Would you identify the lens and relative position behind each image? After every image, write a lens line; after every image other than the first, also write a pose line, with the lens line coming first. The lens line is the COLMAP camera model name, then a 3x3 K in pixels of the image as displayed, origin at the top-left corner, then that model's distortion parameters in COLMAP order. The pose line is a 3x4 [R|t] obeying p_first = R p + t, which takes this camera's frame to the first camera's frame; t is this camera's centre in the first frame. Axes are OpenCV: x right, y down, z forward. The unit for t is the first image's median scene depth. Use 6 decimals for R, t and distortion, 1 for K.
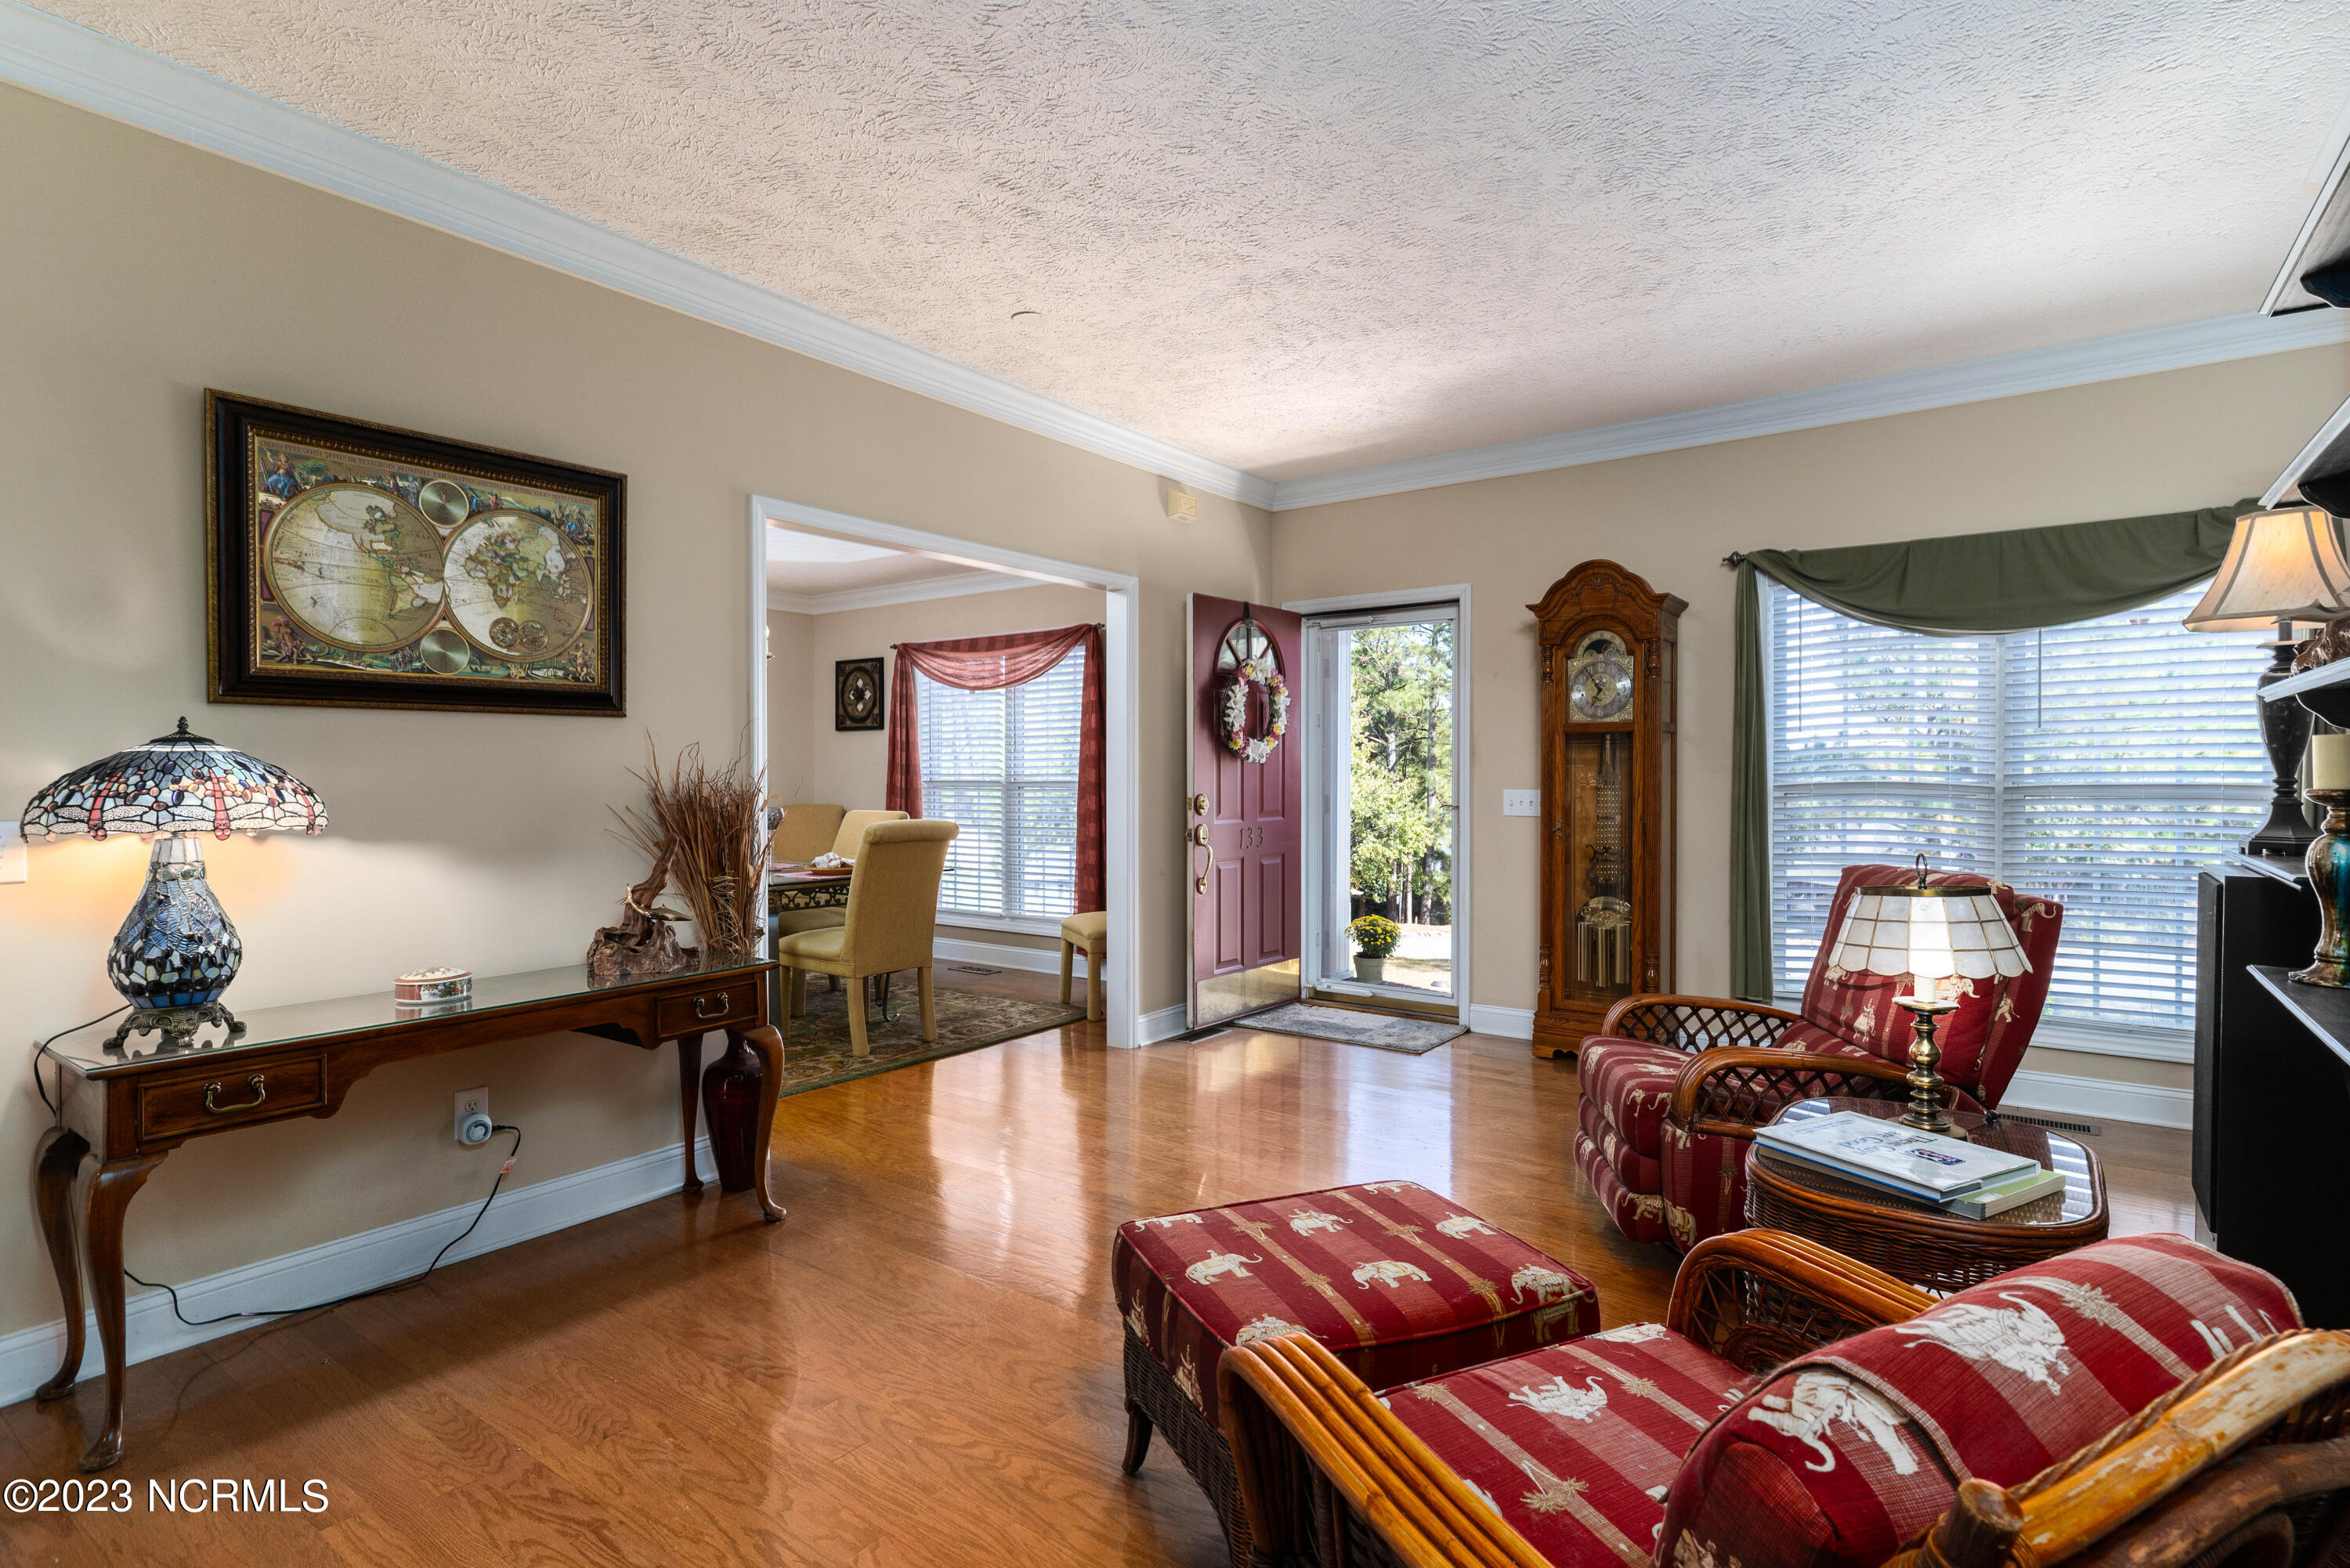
lens RADIAL K [[1154.5, 0, 1170.1], [0, 1154.5, 777.8], [0, 0, 1]] dist [-0.001316, 0.001059]
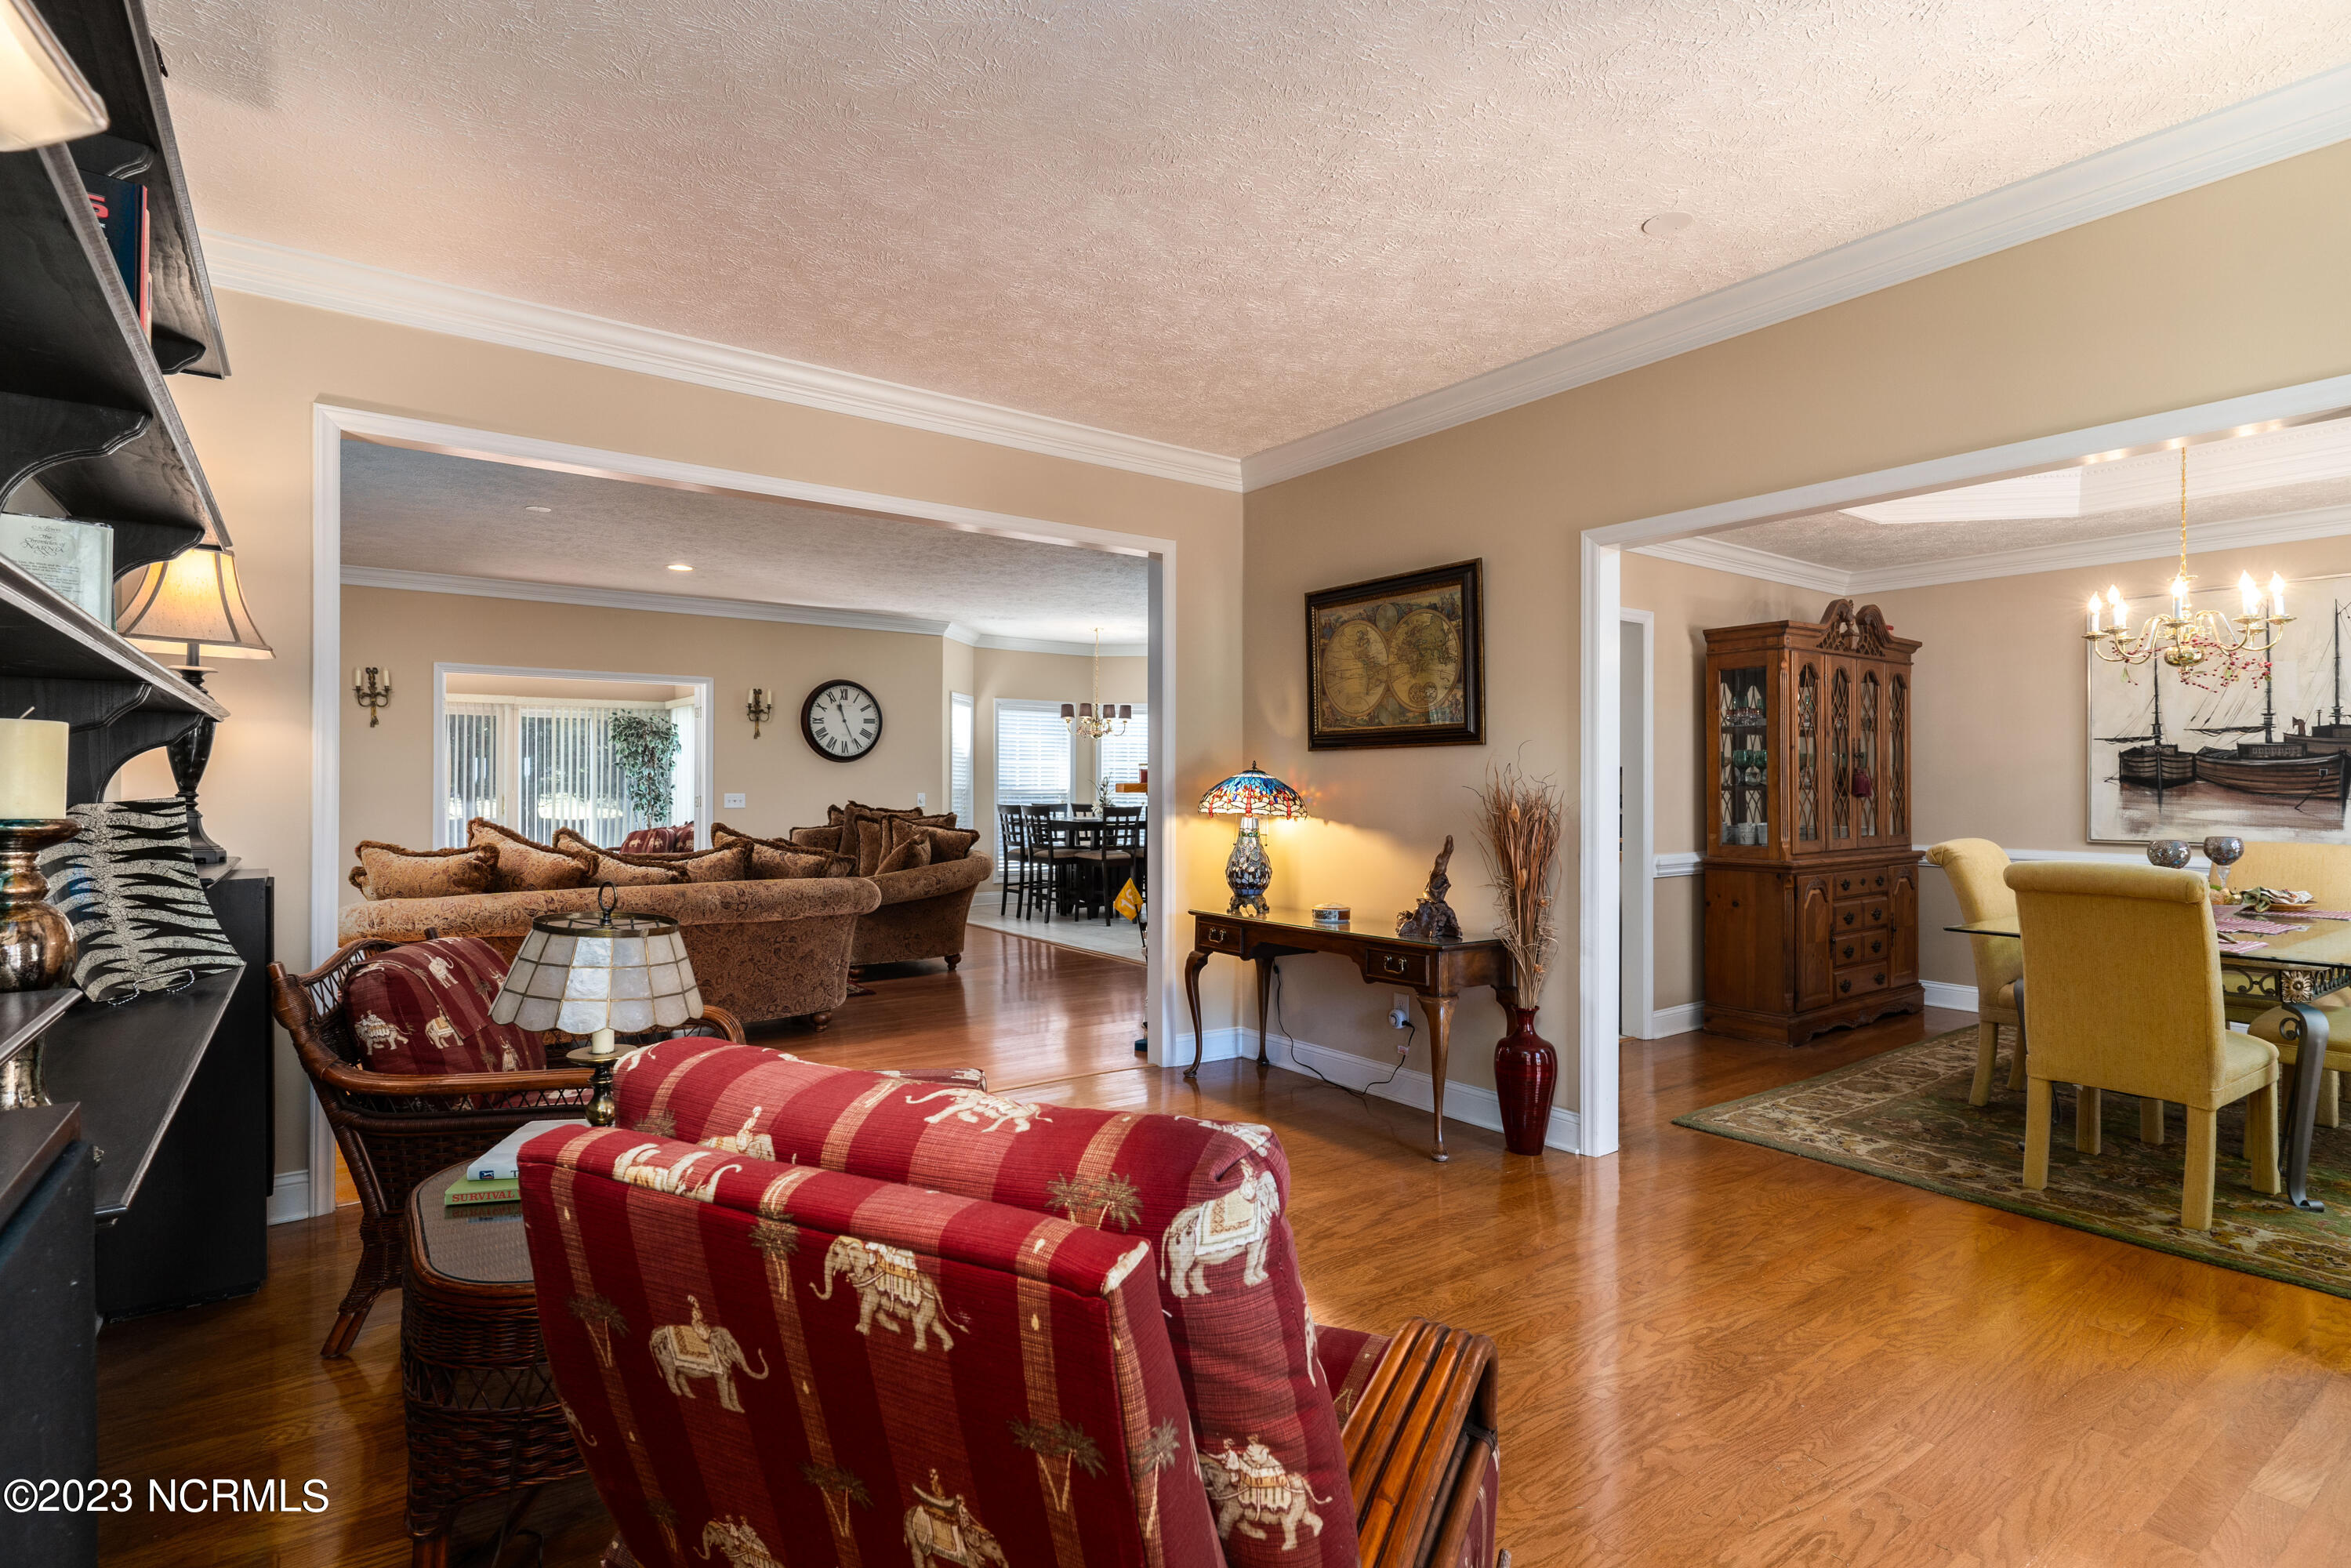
lens RADIAL K [[1155.2, 0, 1164.6], [0, 1155.2, 784.6], [0, 0, 1]] dist [-0.001316, 0.001059]
pose [[-0.293566, 0.000302, -0.955939, 0.560824], [-0.006768, 0.999974, 0.002394, -0.005780], [0.955915, 0.007172, -0.293556, 0.673870]]
